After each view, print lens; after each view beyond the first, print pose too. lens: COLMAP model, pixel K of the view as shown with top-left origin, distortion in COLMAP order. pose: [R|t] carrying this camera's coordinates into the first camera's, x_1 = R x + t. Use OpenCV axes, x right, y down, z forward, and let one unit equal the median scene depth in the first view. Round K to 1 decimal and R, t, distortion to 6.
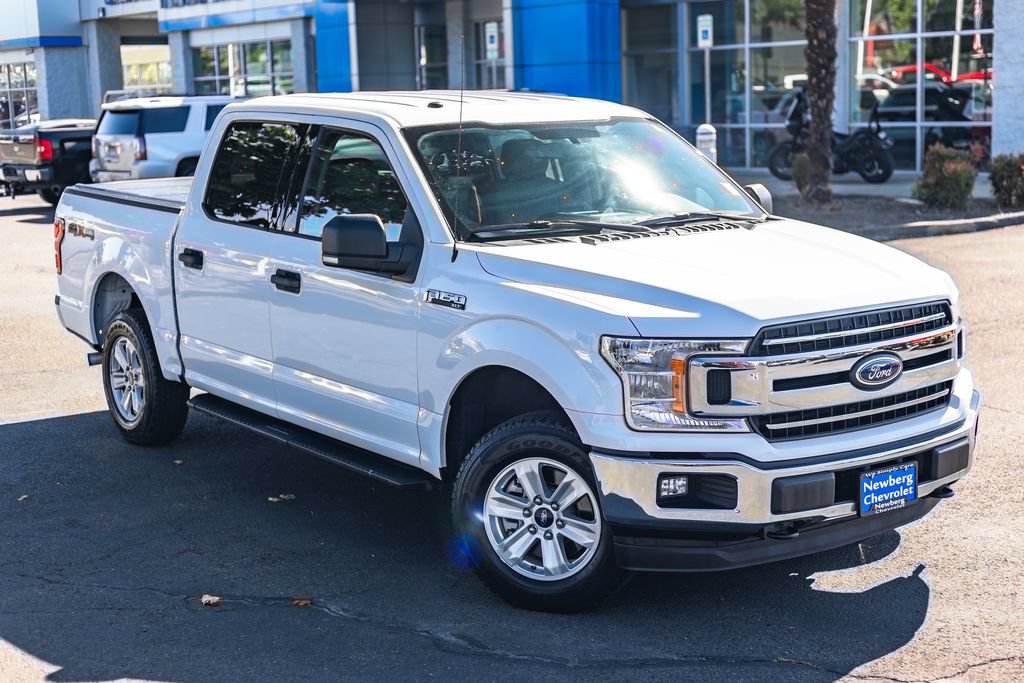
lens RADIAL K [[1642.9, 0, 551.8], [0, 1642.9, 345.8], [0, 0, 1]] dist [0.005879, 0.015812]
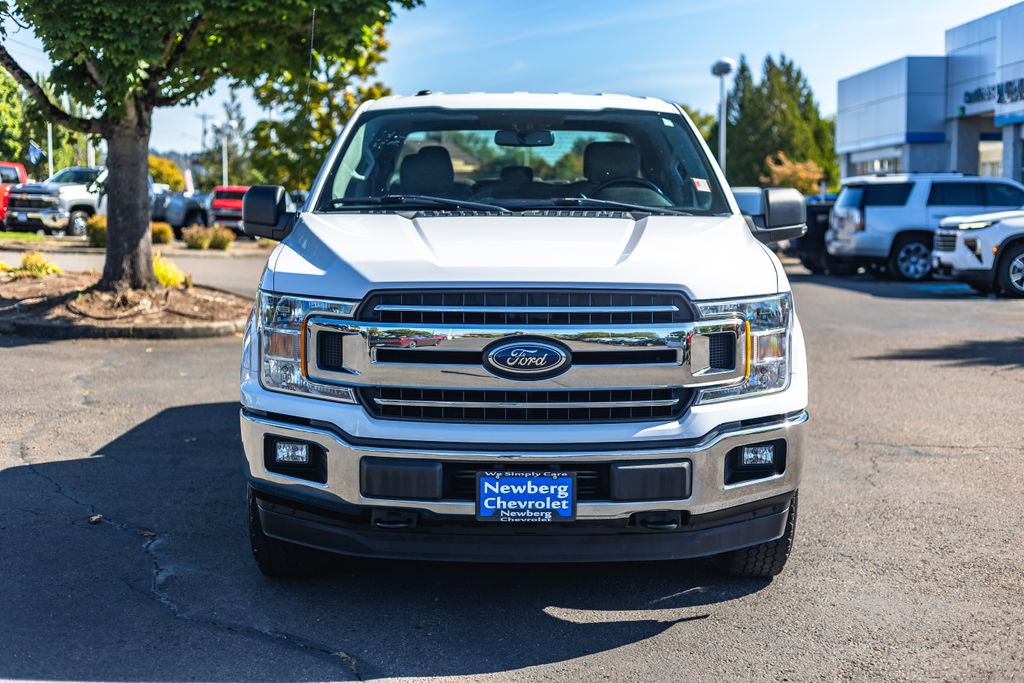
lens RADIAL K [[1486.5, 0, 512.0], [0, 1486.5, 341.5], [0, 0, 1]] dist [0.002813, 0.016578]
pose [[0.791853, 0.081948, -0.605189, 0.641994], [-0.118336, 0.992764, -0.020407, 0.022887], [0.599137, 0.087775, 0.795820, 0.361111]]
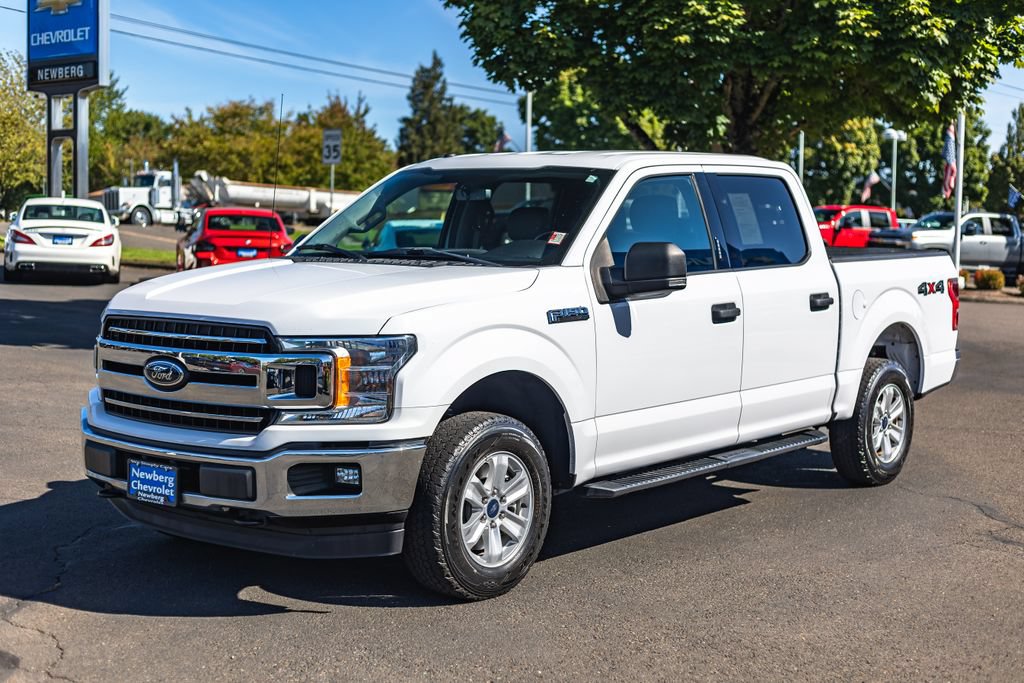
lens RADIAL K [[1486.5, 0, 512.0], [0, 1486.5, 341.5], [0, 0, 1]] dist [0.002813, 0.016578]
pose [[0.248549, 0.096857, -0.963765, 1.162543], [-0.177519, 0.982690, 0.052977, -0.095054], [0.952213, 0.157919, 0.261441, 0.926938]]
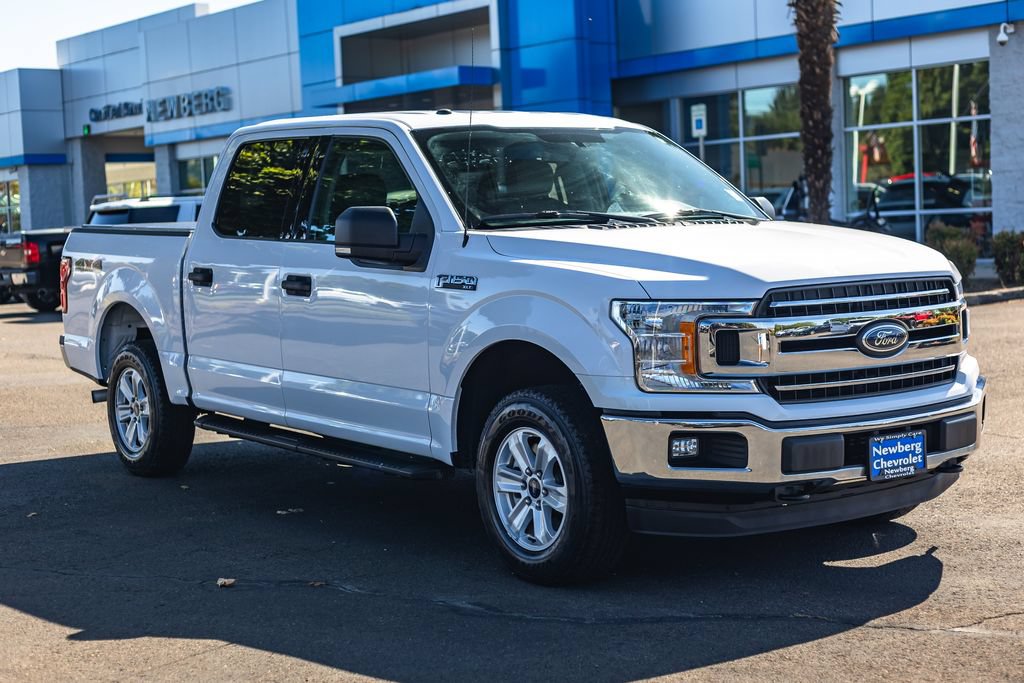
lens RADIAL K [[1714.7, 0, 512.0], [0, 1714.7, 341.5], [0, 0, 1]] dist [0.013509, -0.035251]
pose [[0.999810, -0.008500, -0.017528, -0.012586], [0.006928, 0.996111, -0.087836, 0.105230], [0.018206, 0.087698, 0.995981, -0.059056]]
